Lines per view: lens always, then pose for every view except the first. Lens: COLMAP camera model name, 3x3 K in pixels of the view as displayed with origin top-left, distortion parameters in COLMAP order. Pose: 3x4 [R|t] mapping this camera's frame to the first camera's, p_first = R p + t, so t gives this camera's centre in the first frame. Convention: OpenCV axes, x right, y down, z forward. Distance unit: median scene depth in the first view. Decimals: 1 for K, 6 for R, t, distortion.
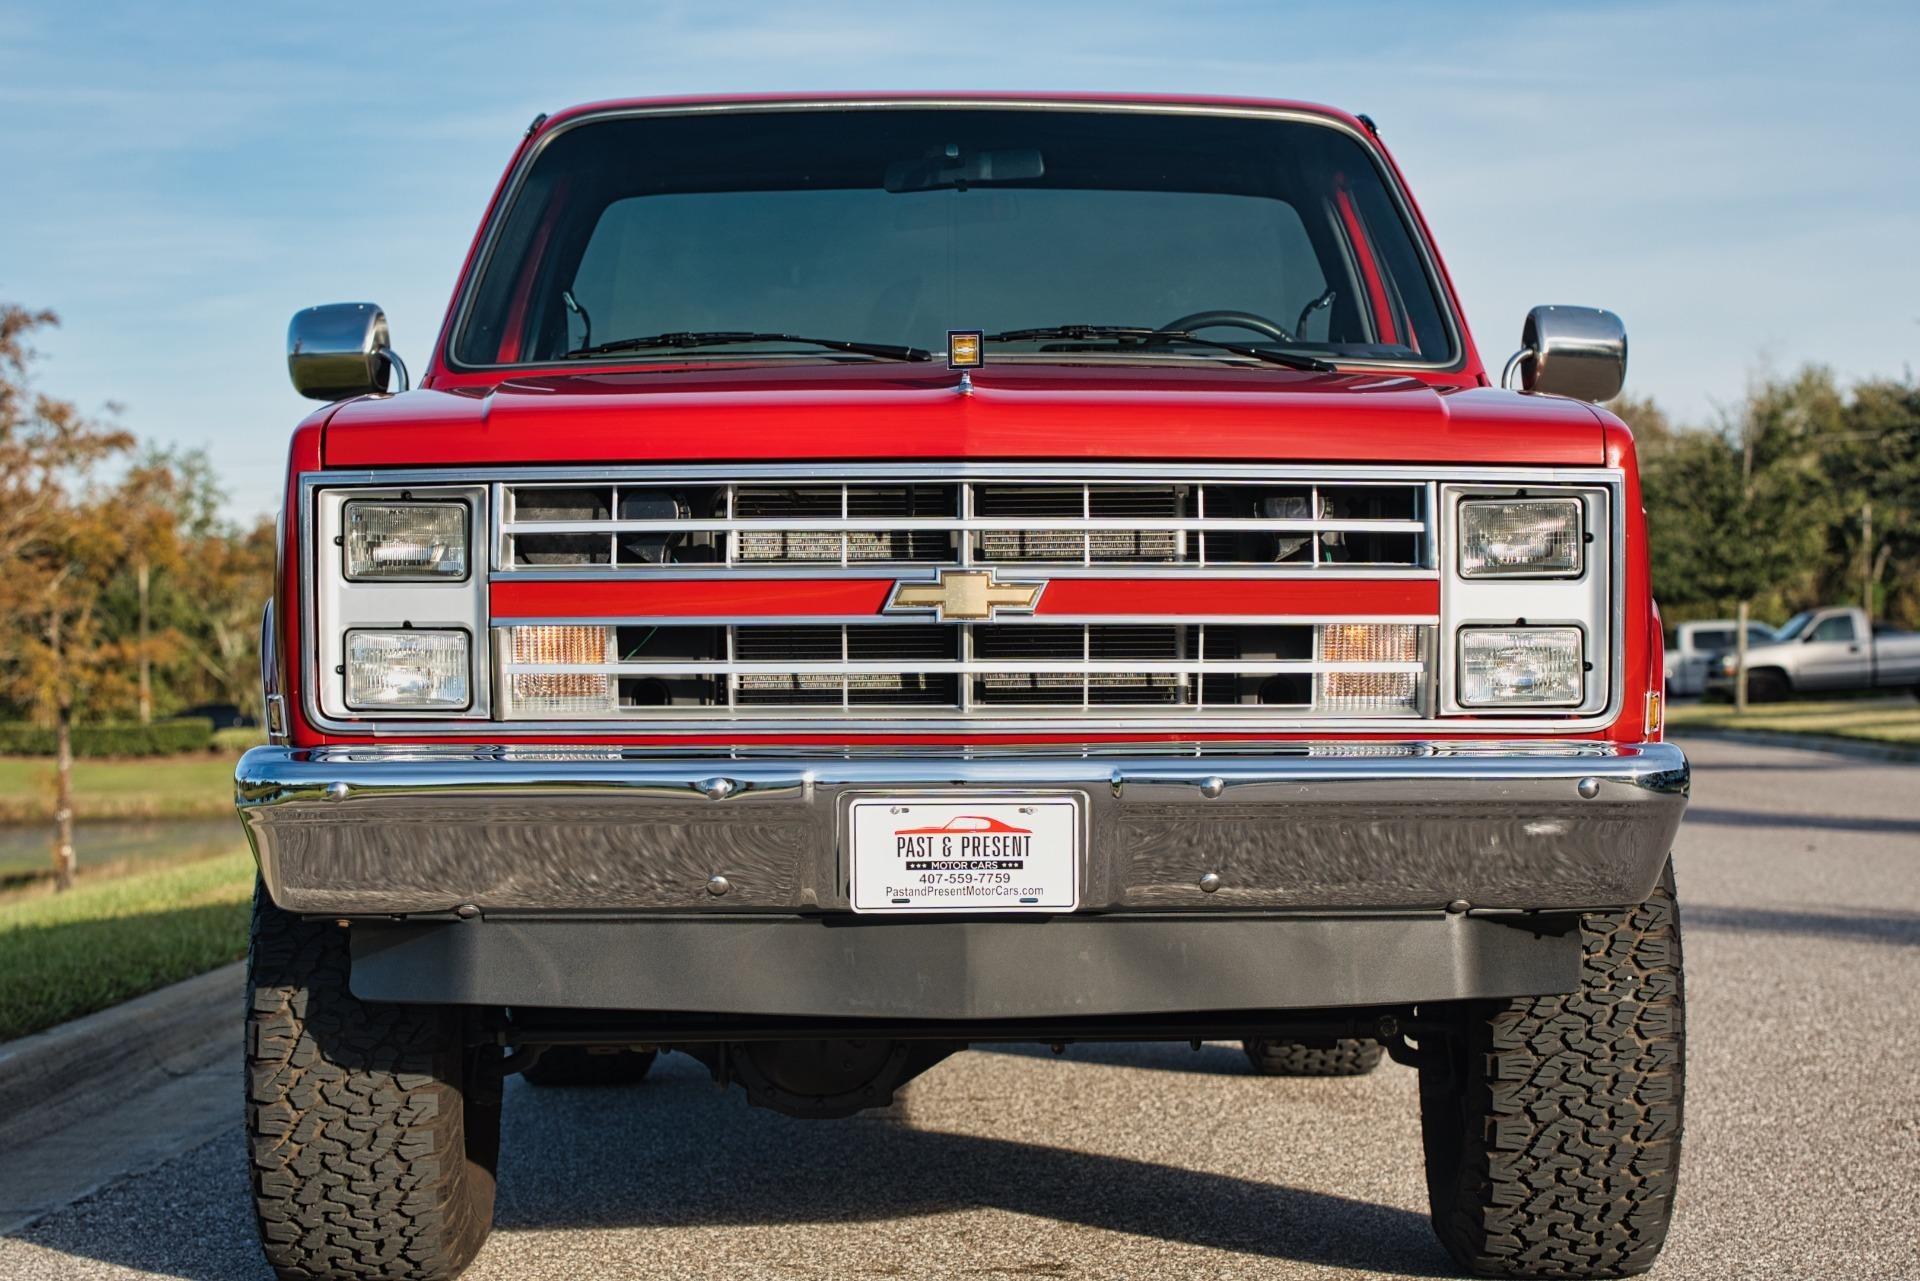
lens RADIAL K [[4326.0, 0, 930.4], [0, 4326.0, 677.0], [0, 0, 1]] dist [0.144168, -0.318028]
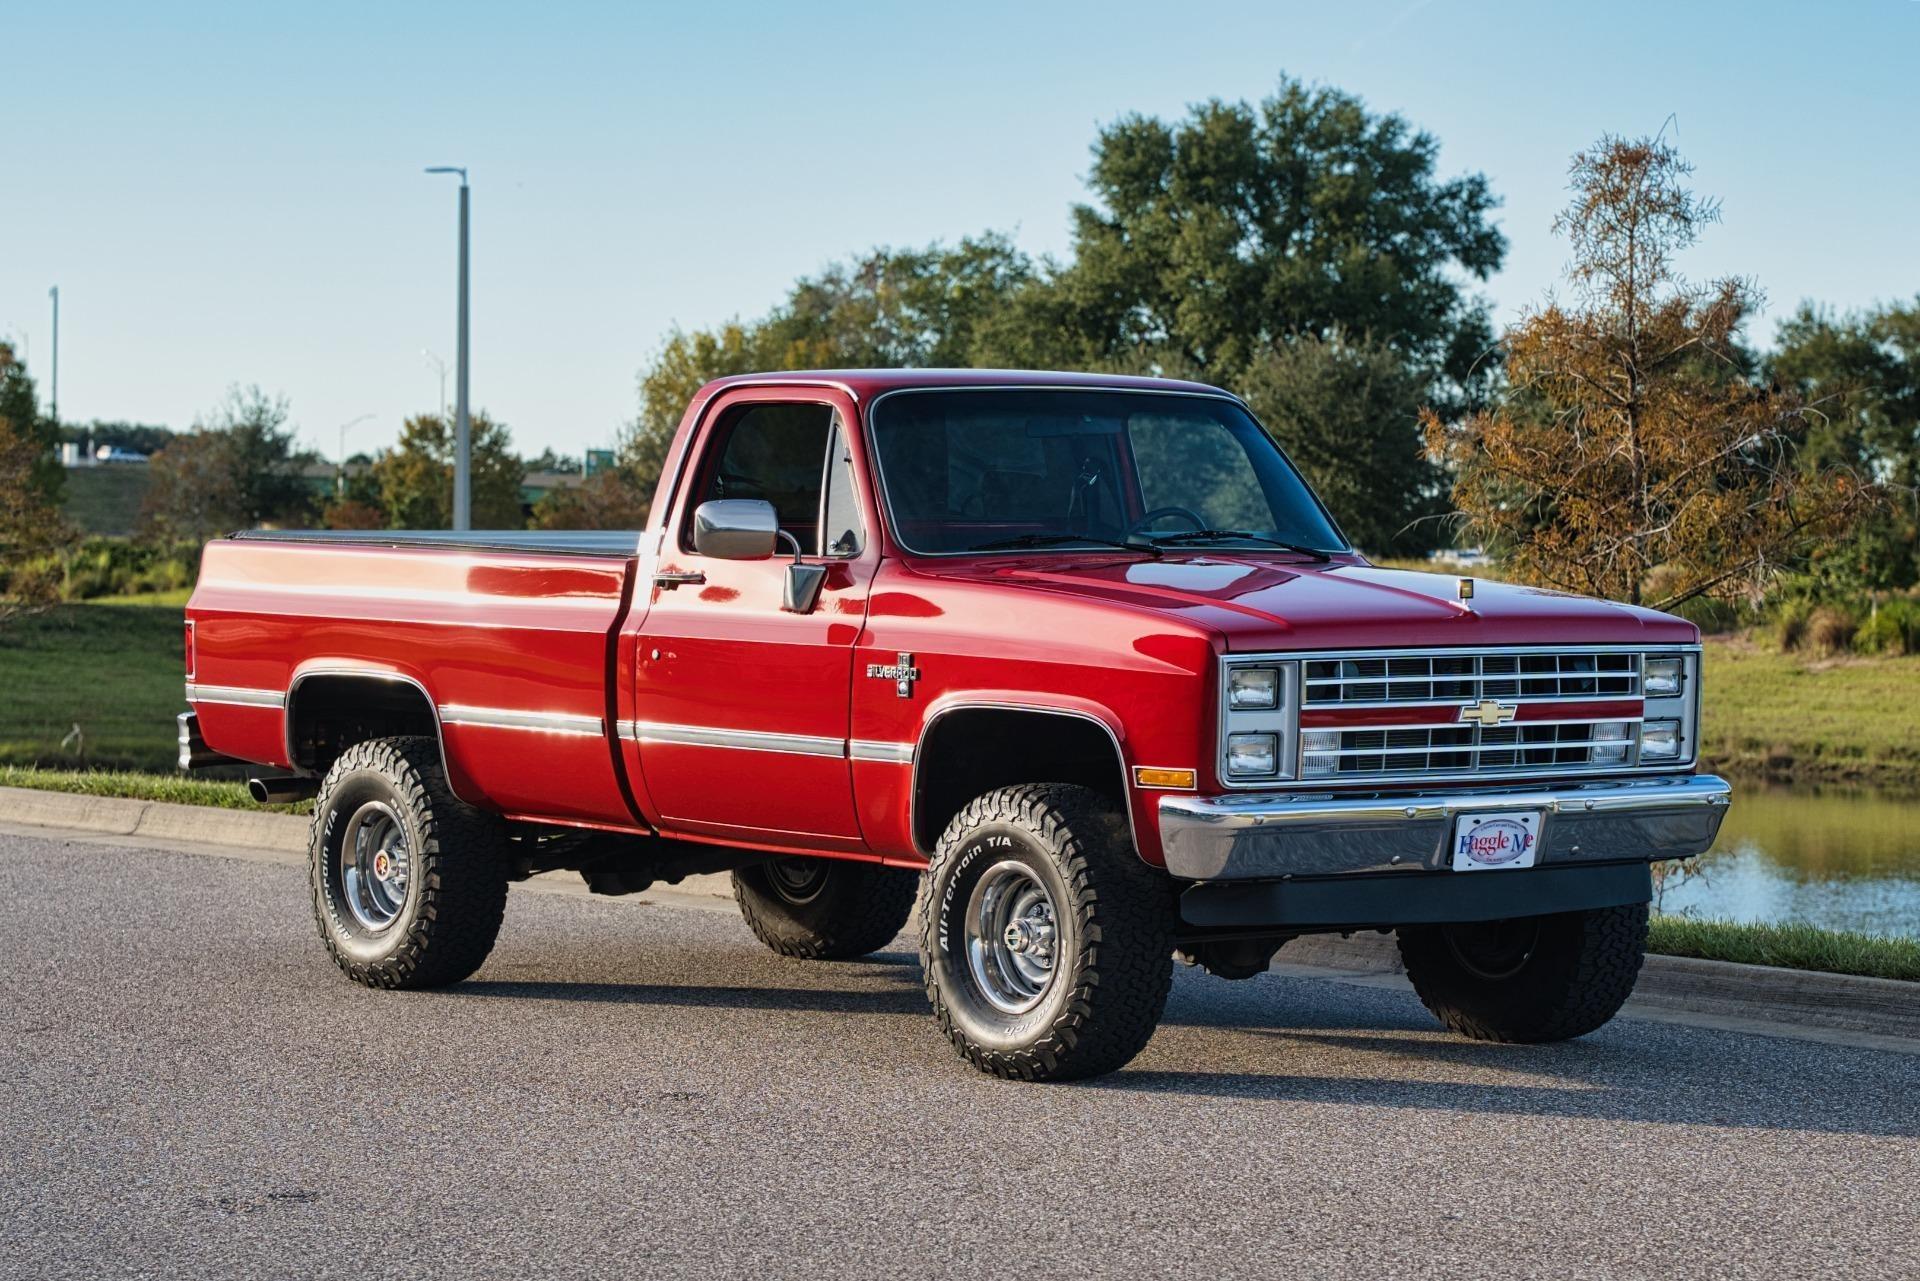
lens RADIAL K [[5636.7, 0, 963.9], [0, 5636.7, 641.4], [0, 0, 1]] dist [0.411279, 1.476453]
pose [[0.792905, -0.012836, 0.609210, -1.785336], [-0.004676, 0.999620, 0.027148, -0.122351], [-0.609327, -0.024374, 0.792544, -0.944719]]
